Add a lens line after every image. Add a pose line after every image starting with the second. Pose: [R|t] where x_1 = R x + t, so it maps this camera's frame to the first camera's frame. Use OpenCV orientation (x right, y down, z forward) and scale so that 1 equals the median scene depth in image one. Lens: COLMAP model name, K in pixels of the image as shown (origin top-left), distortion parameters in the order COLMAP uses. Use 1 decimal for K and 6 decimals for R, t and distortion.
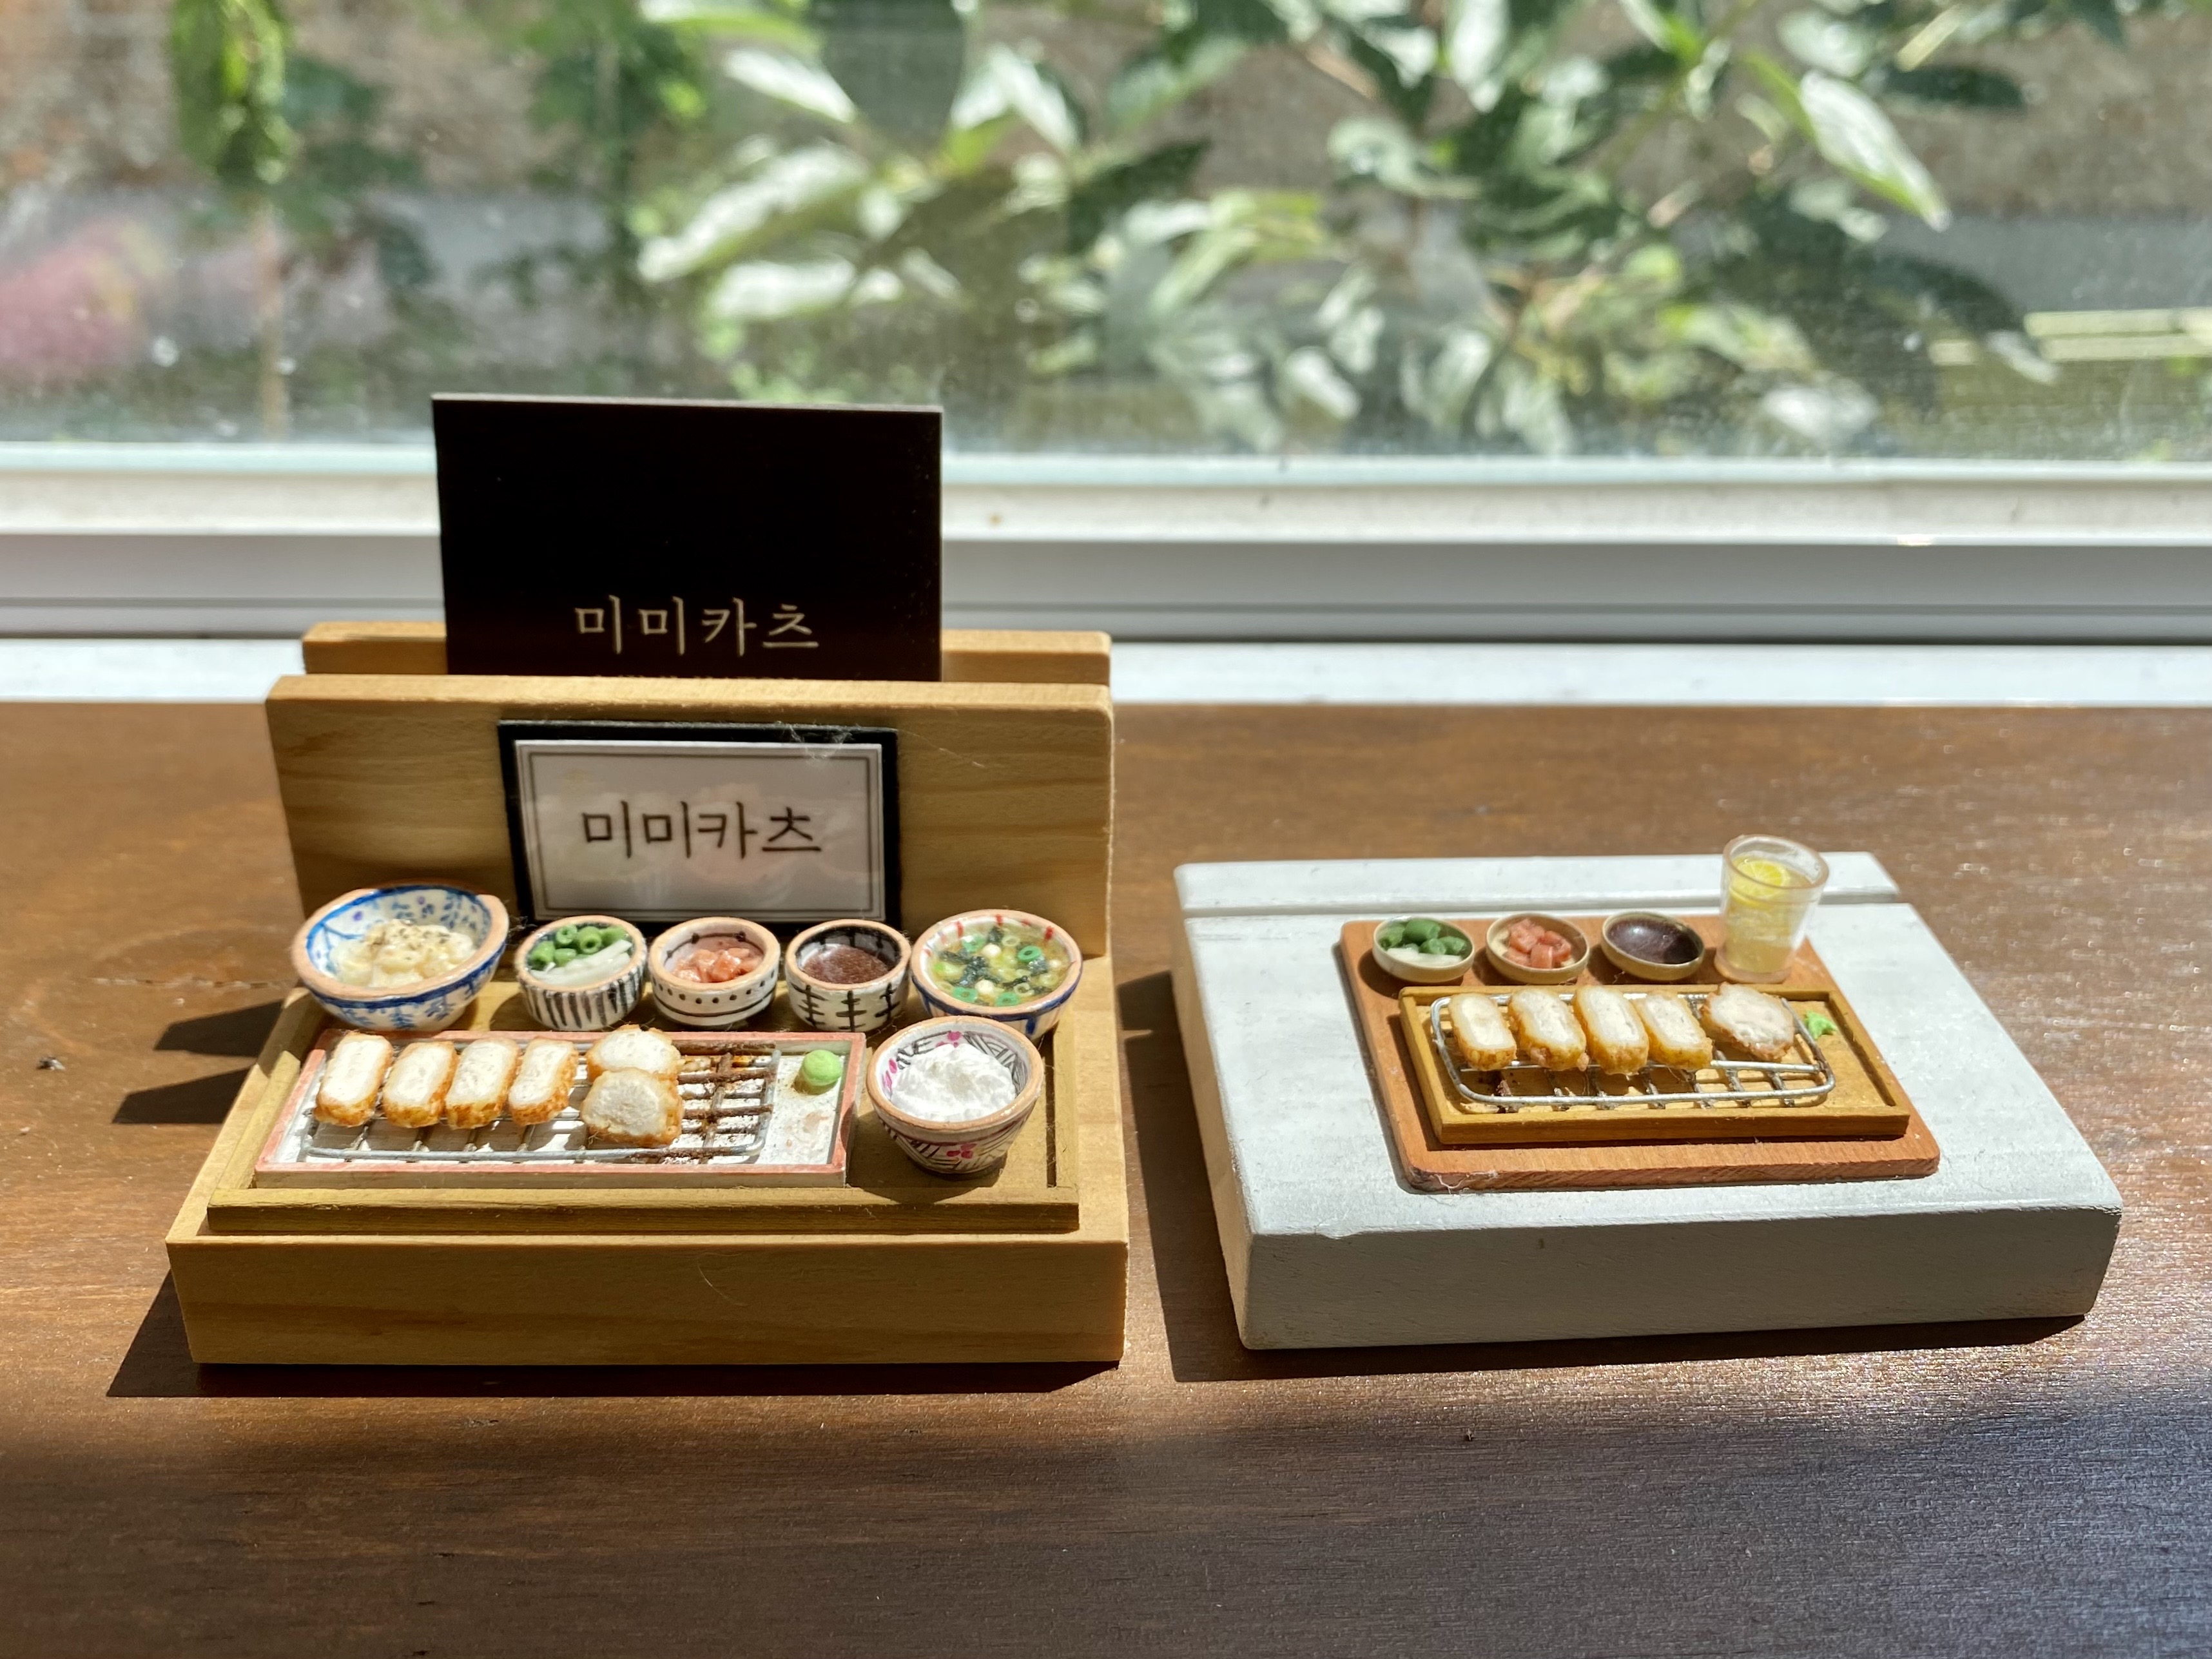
lens RADIAL K [[1752.7, 0, 1112.1], [0, 1752.7, 850.0], [0, 0, 1]] dist [0.006786, 0.002379]
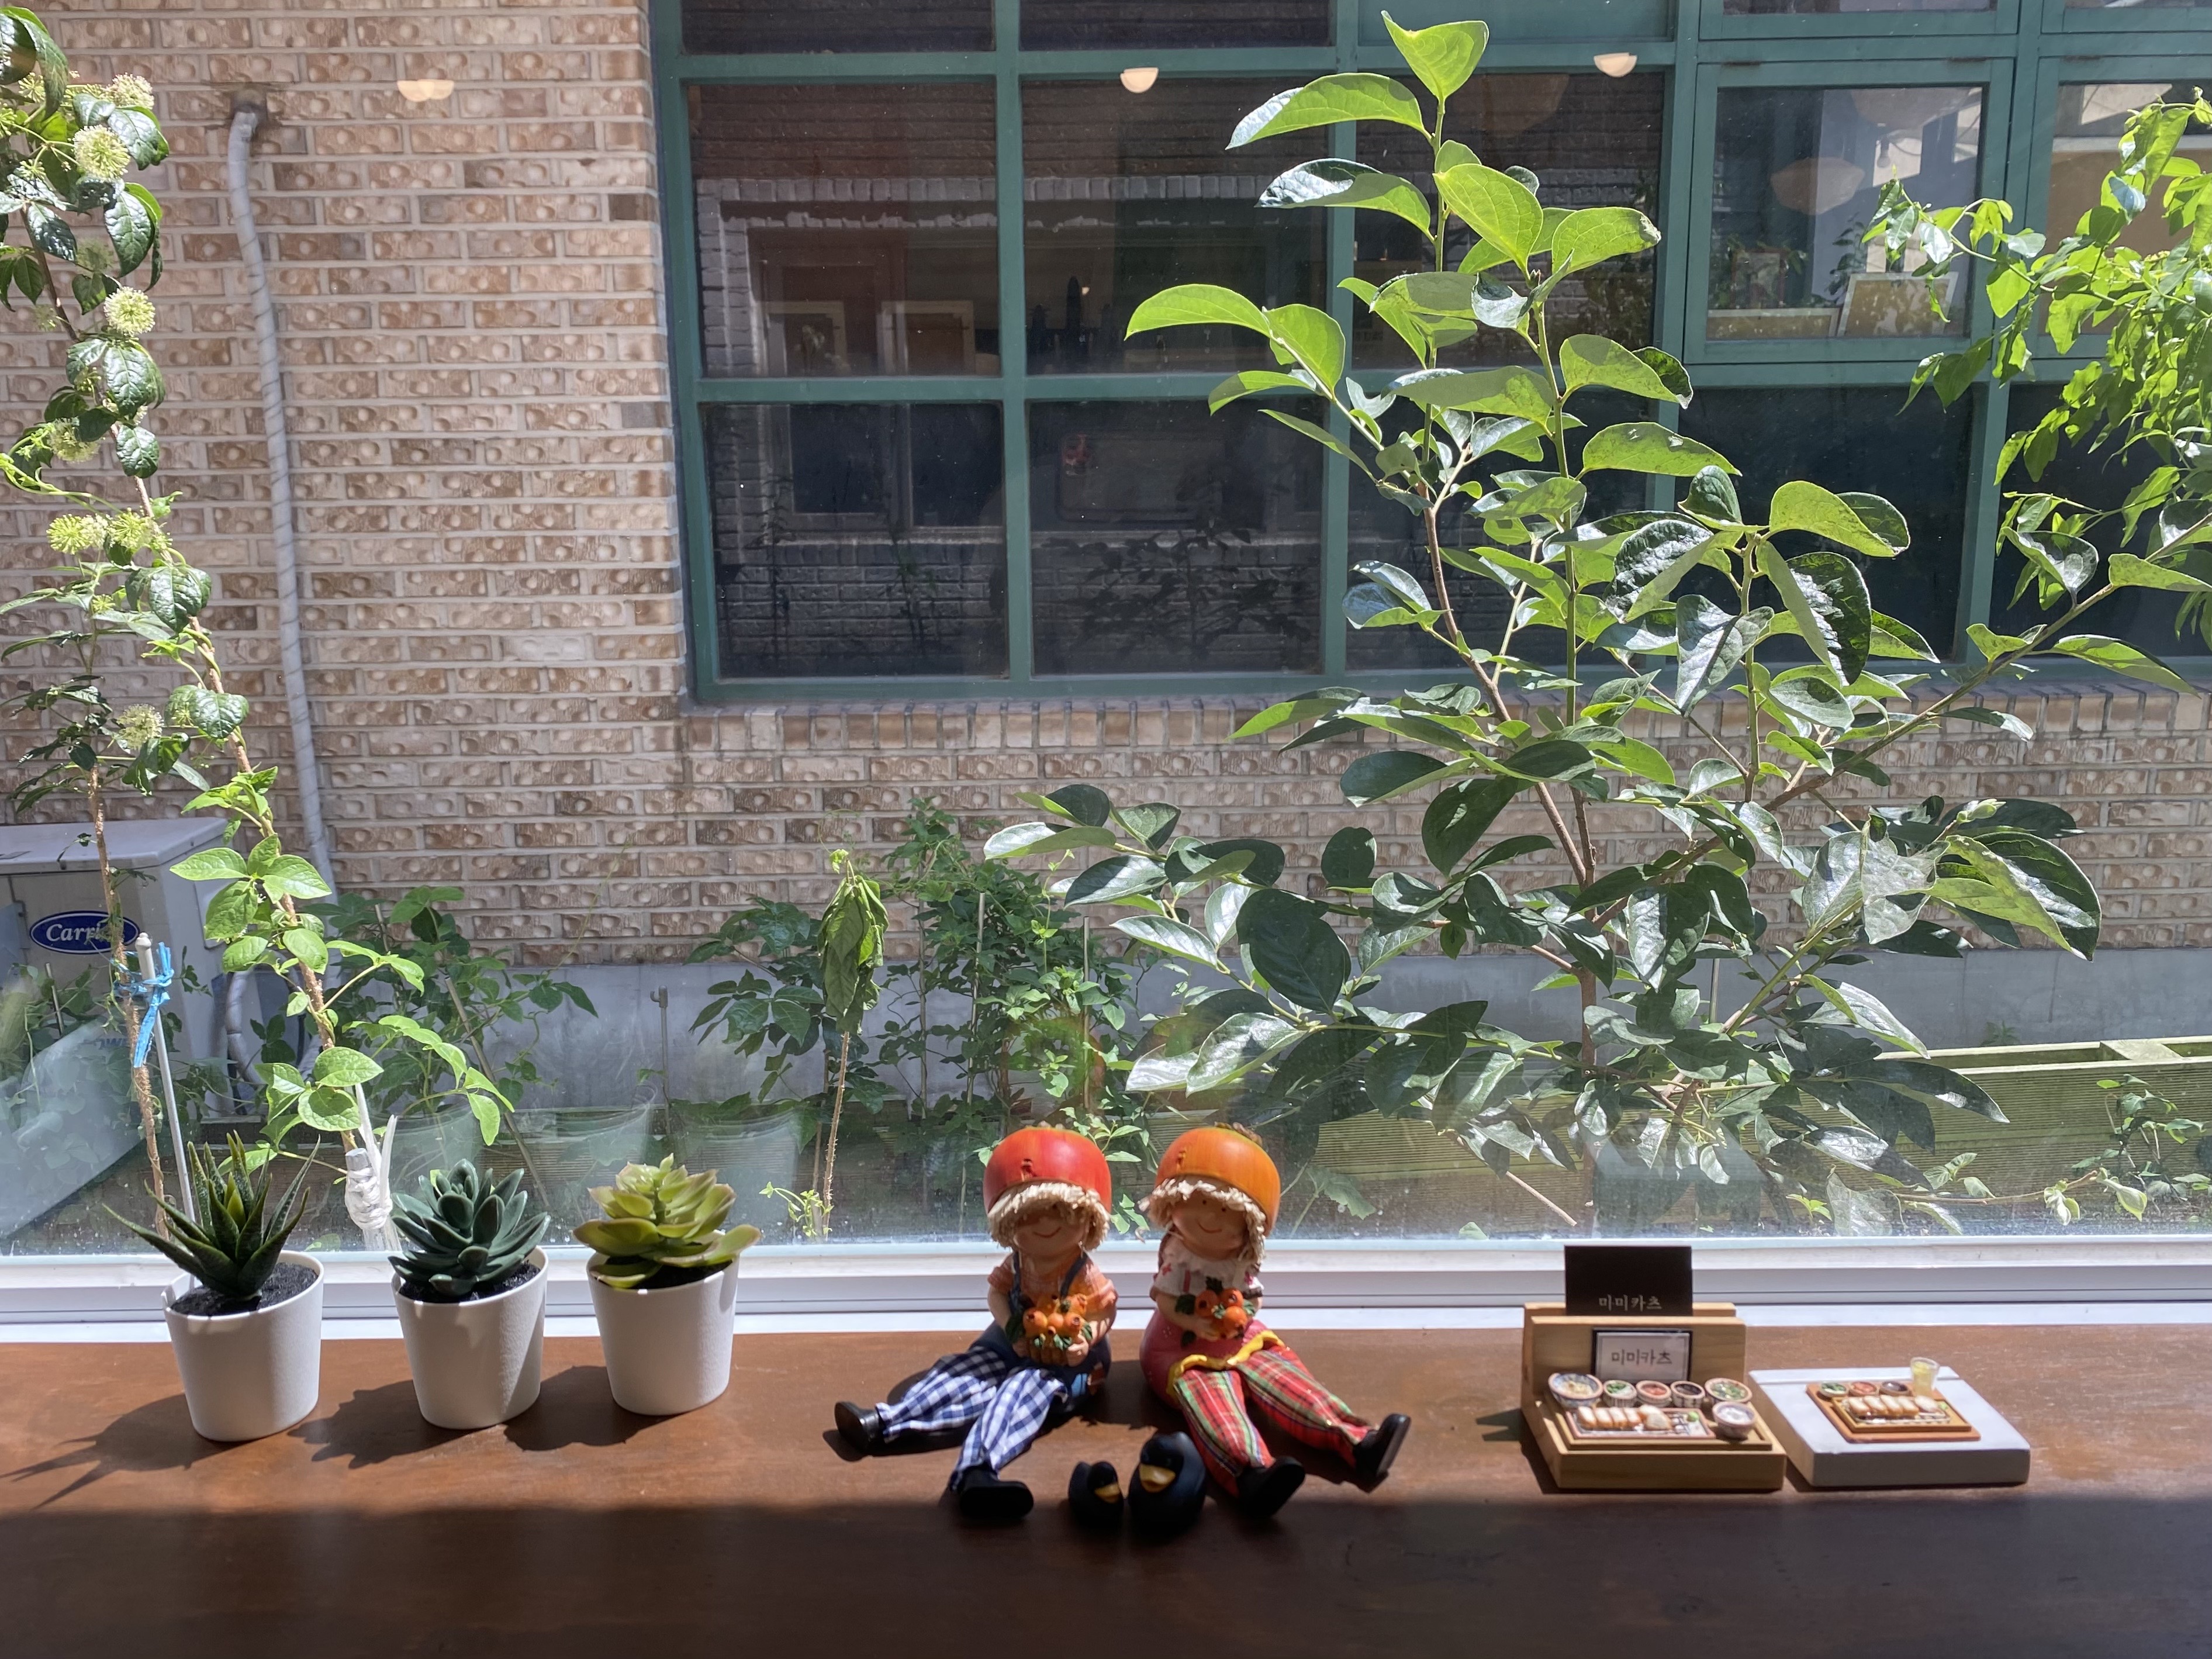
lens RADIAL K [[1778.8, 0, 1065.5], [0, 1778.8, 828.5], [0, 0, 1]] dist [0.009309, -0.005644]
pose [[0.999299, -0.017149, -0.033287, -1.395795], [0.003626, 0.929108, -0.369791, 0.365372], [0.037269, 0.369411, 0.928519, -3.234608]]
